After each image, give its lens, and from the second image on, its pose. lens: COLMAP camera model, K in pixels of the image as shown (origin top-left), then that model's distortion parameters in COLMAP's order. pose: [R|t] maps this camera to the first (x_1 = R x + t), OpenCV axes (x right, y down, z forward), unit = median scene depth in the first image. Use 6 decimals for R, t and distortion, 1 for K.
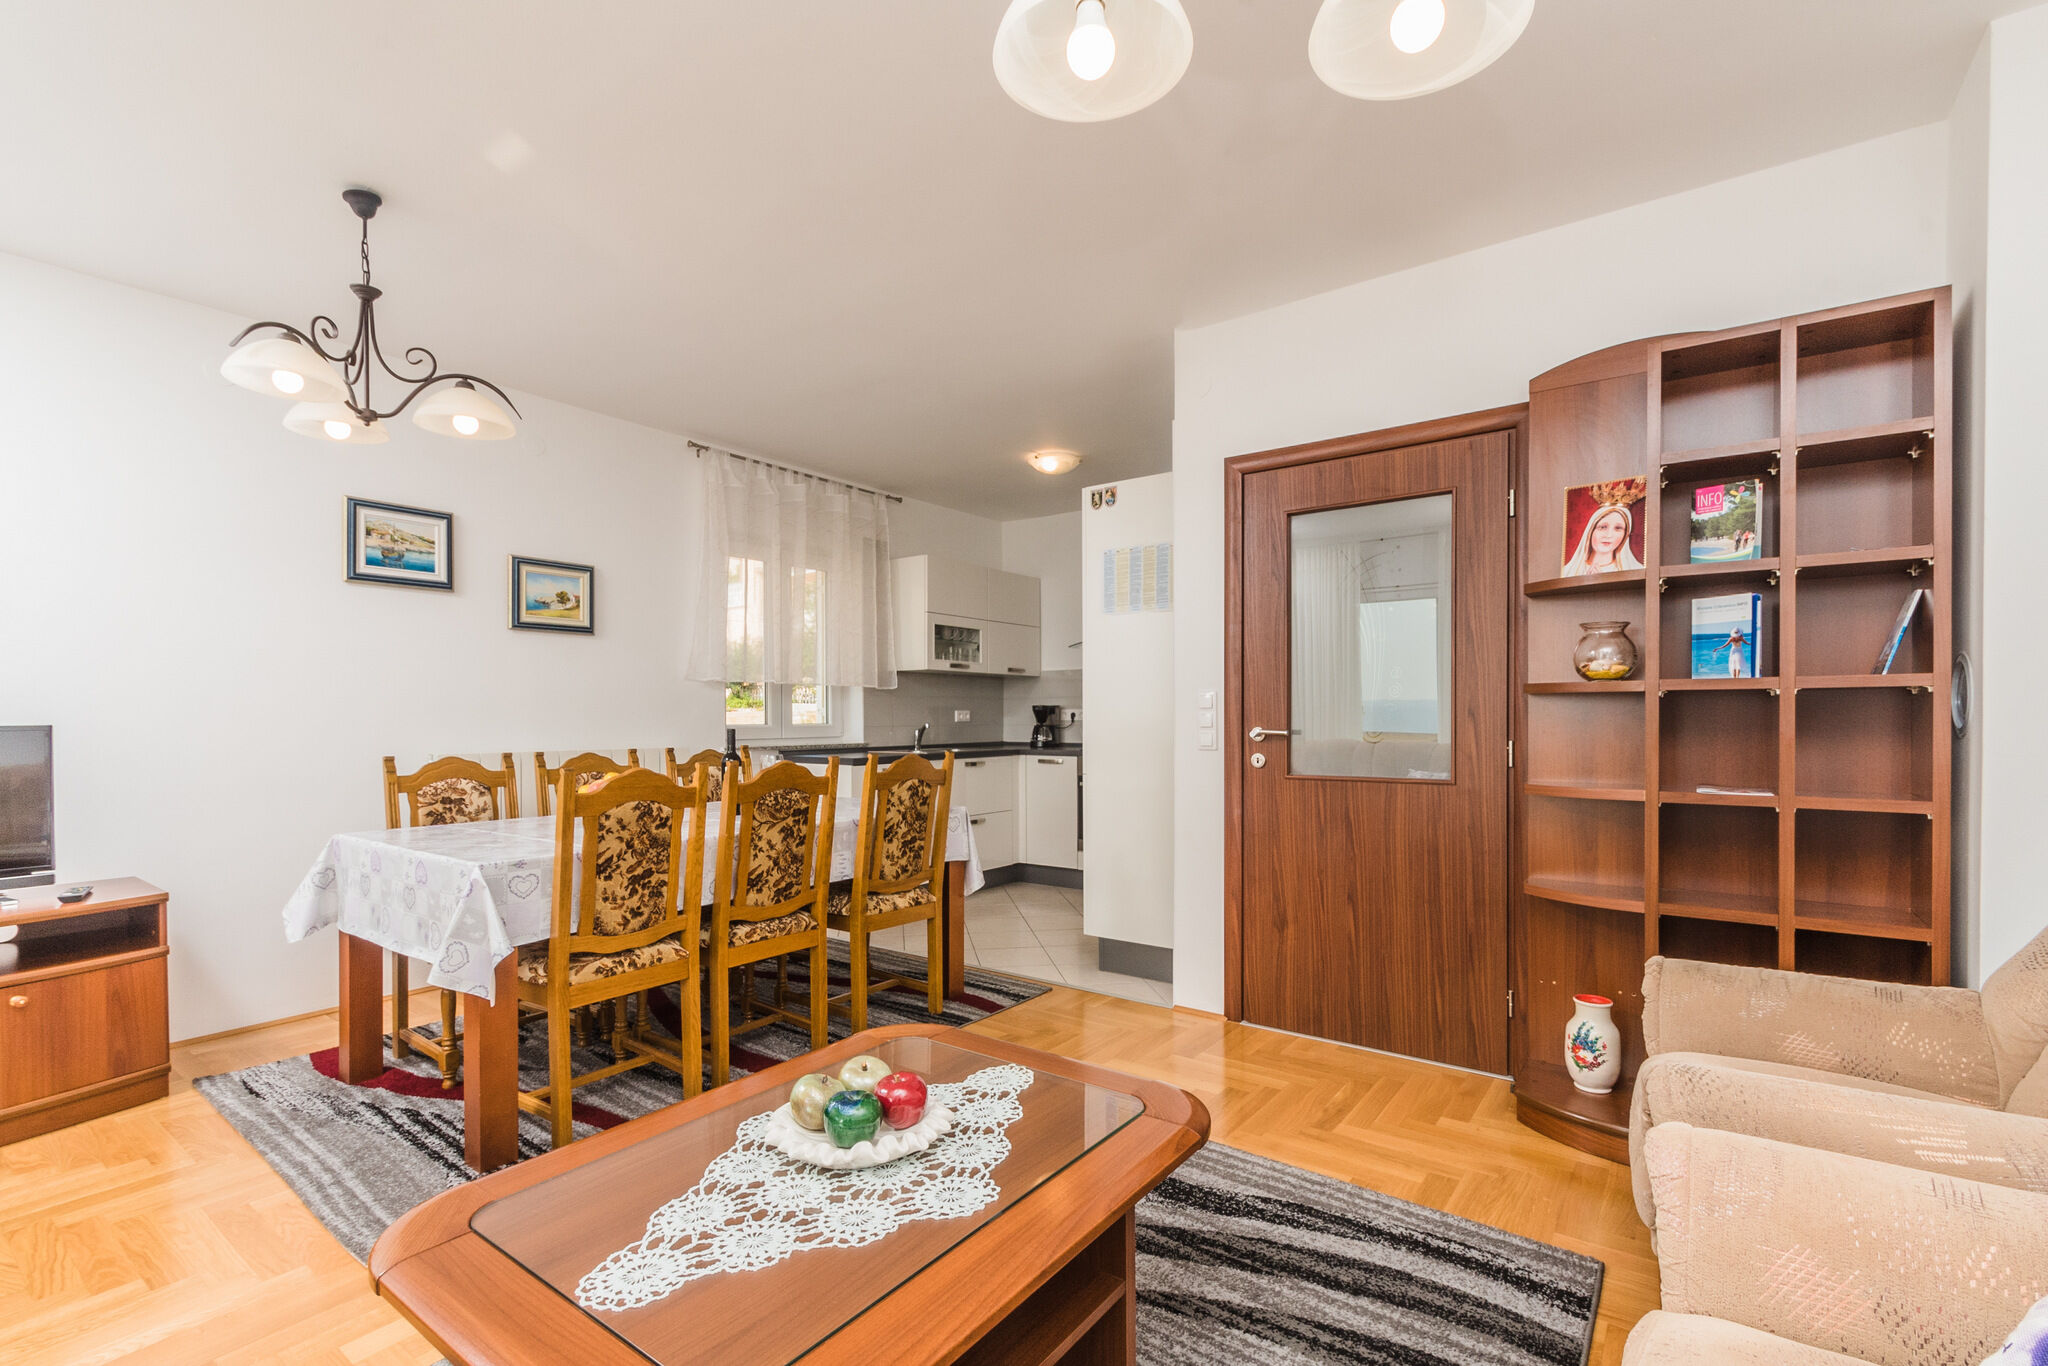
lens RADIAL K [[918.3, 0, 1023.4], [0, 918.3, 725.4], [0, 0, 1]] dist [0.004394, -0.002126]
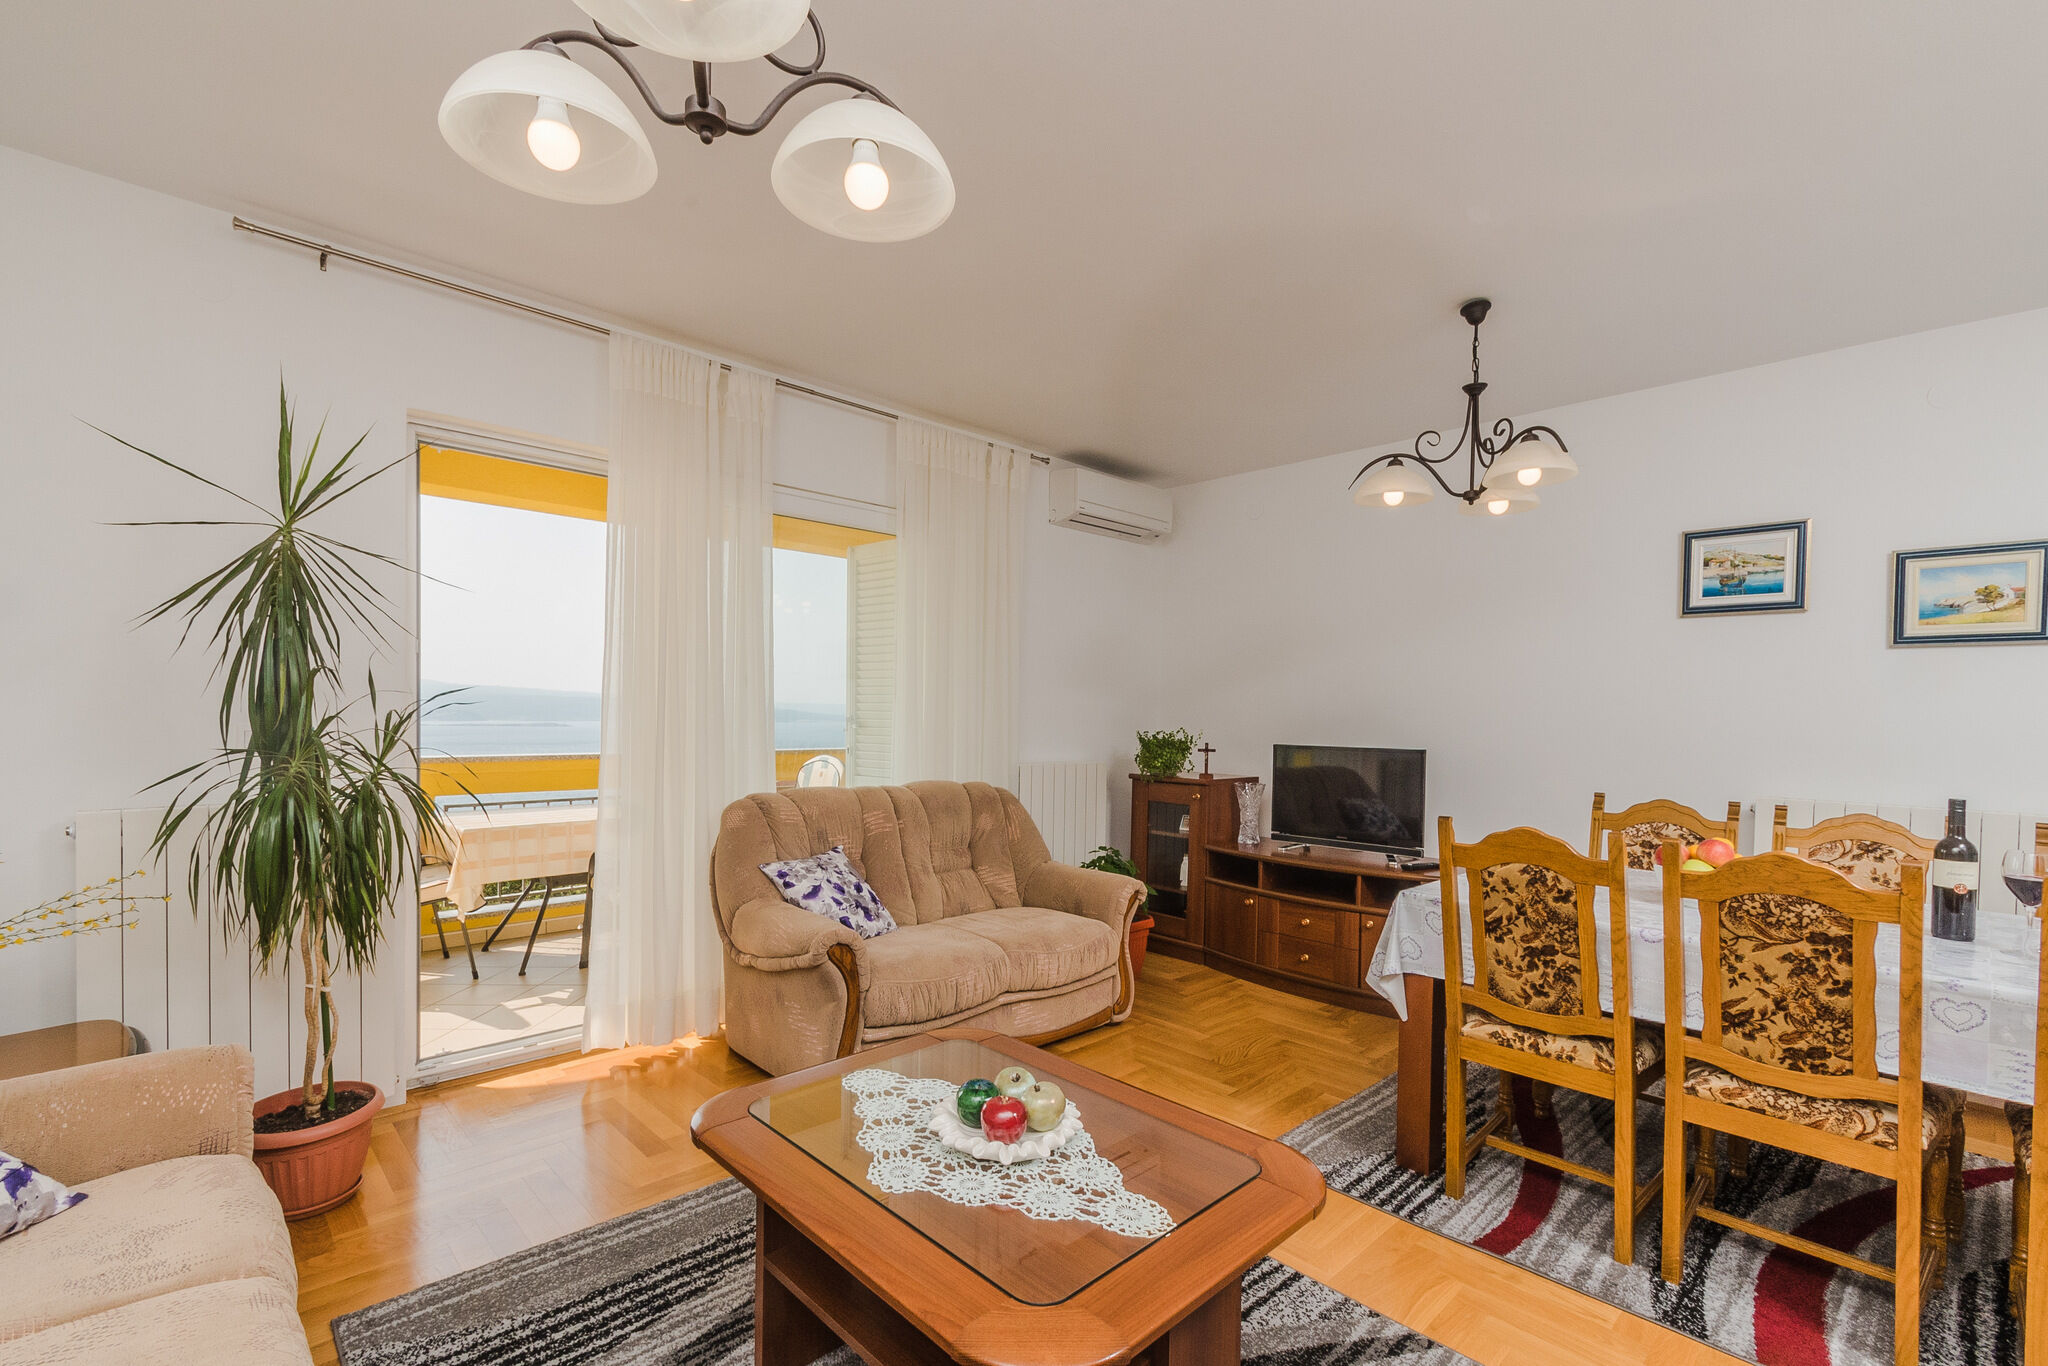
lens RADIAL K [[918.3, 0, 1041.1], [0, 918.3, 718.4], [0, 0, 1]] dist [0.004394, -0.002126]
pose [[-0.154277, 0.010320, -0.987974, 0.449623], [-0.025632, 0.999567, 0.014443, -0.050353], [0.987695, 0.027552, -0.153945, 0.560925]]
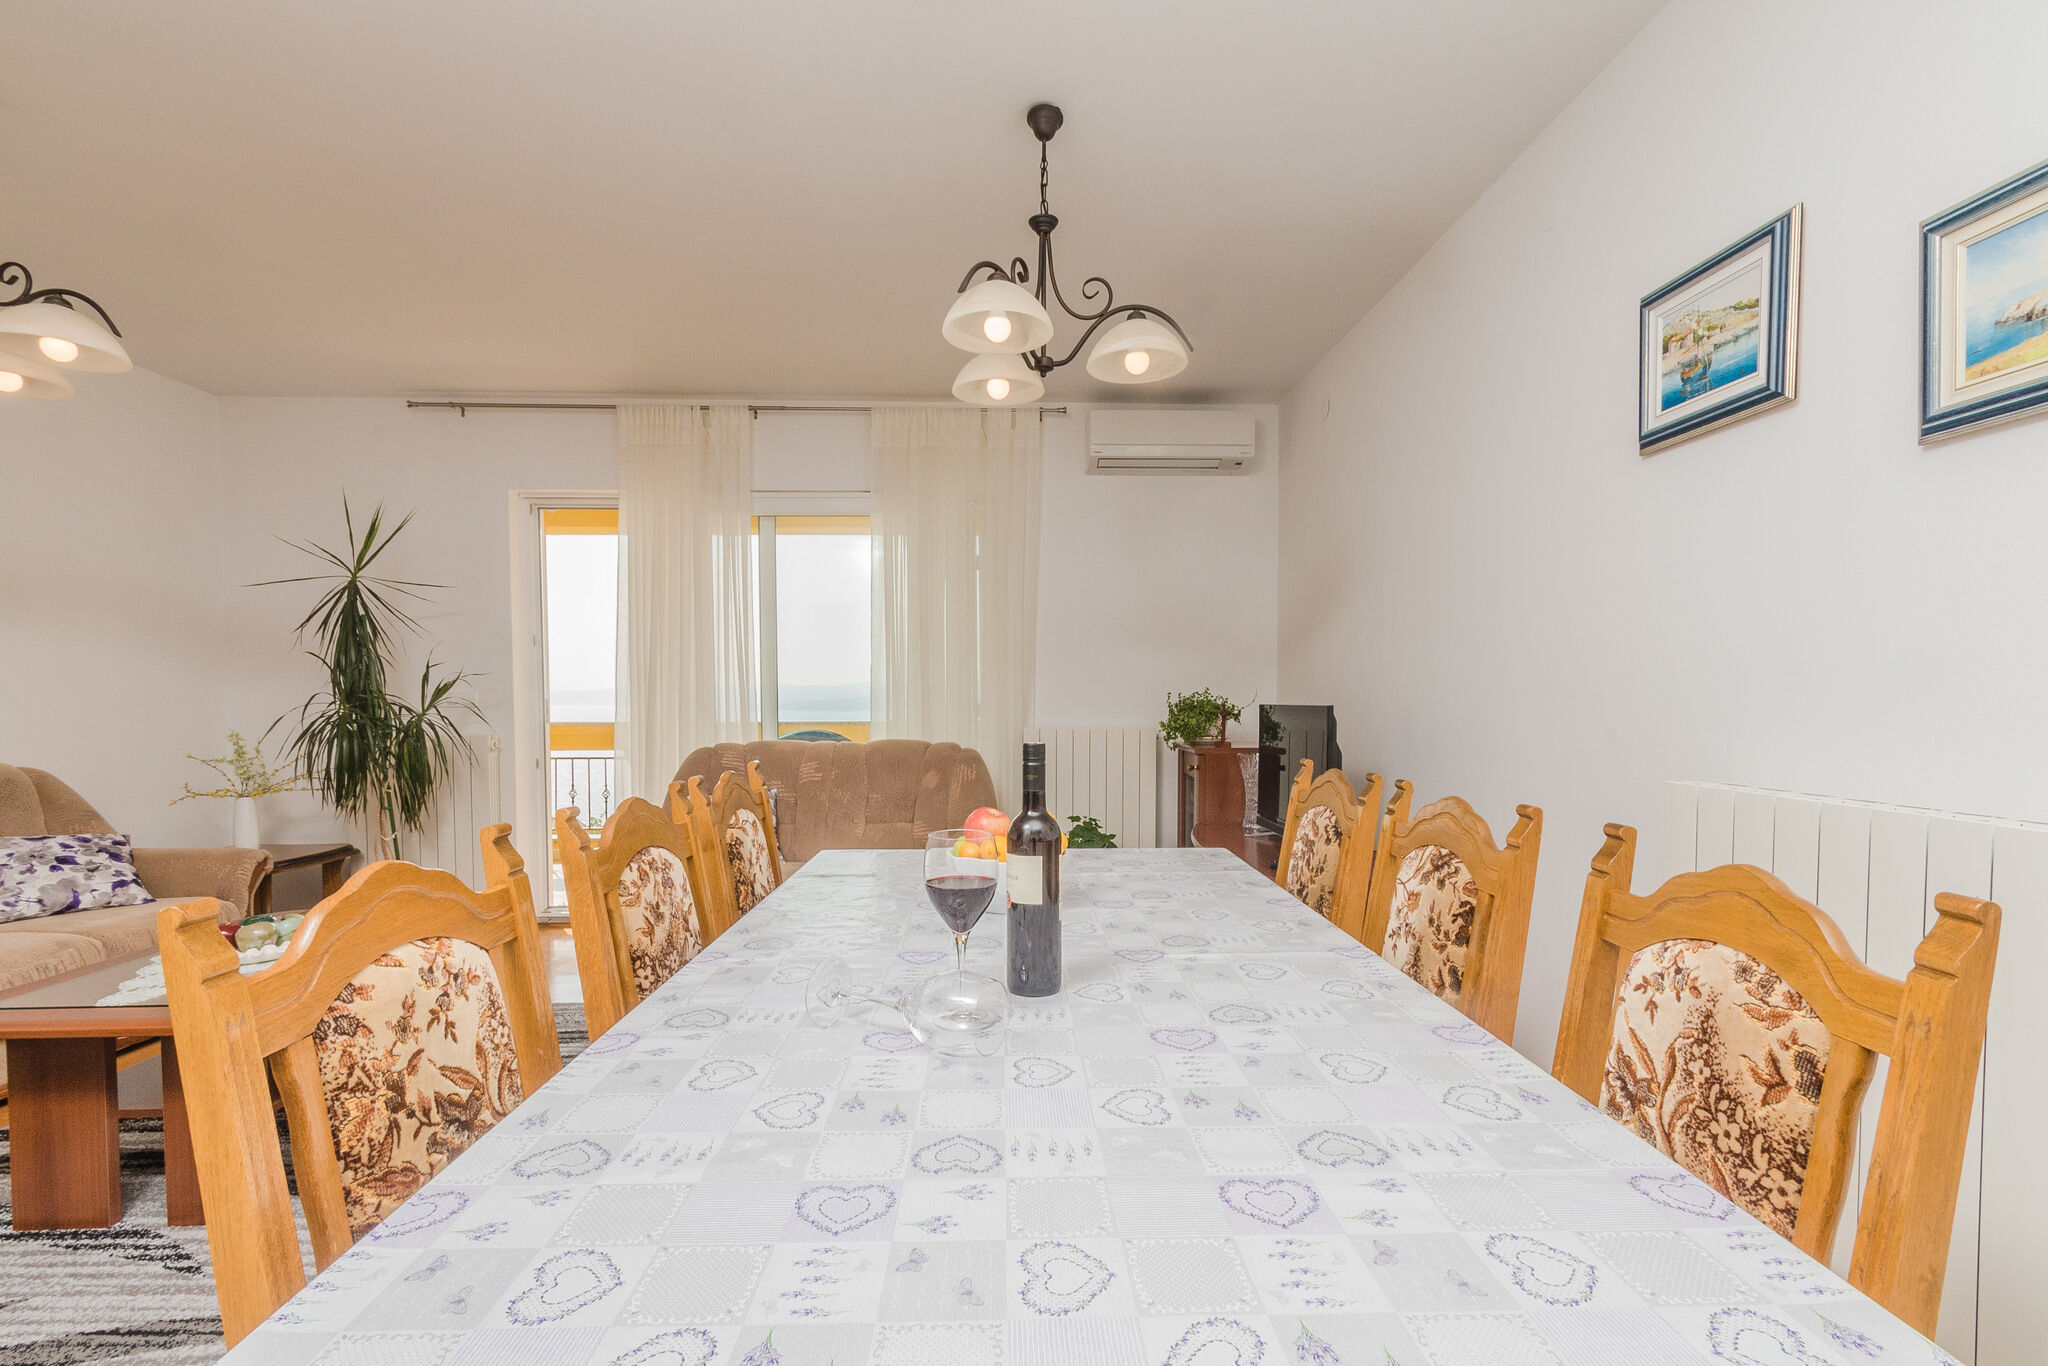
lens RADIAL K [[918.3, 0, 1016.6], [0, 918.3, 713.8], [0, 0, 1]] dist [0.004394, -0.002126]
pose [[-0.786309, 0.020692, -0.617487, -0.113169], [0.001042, 0.999482, 0.032167, -0.022149], [0.617833, 0.024650, -0.785923, 1.461551]]
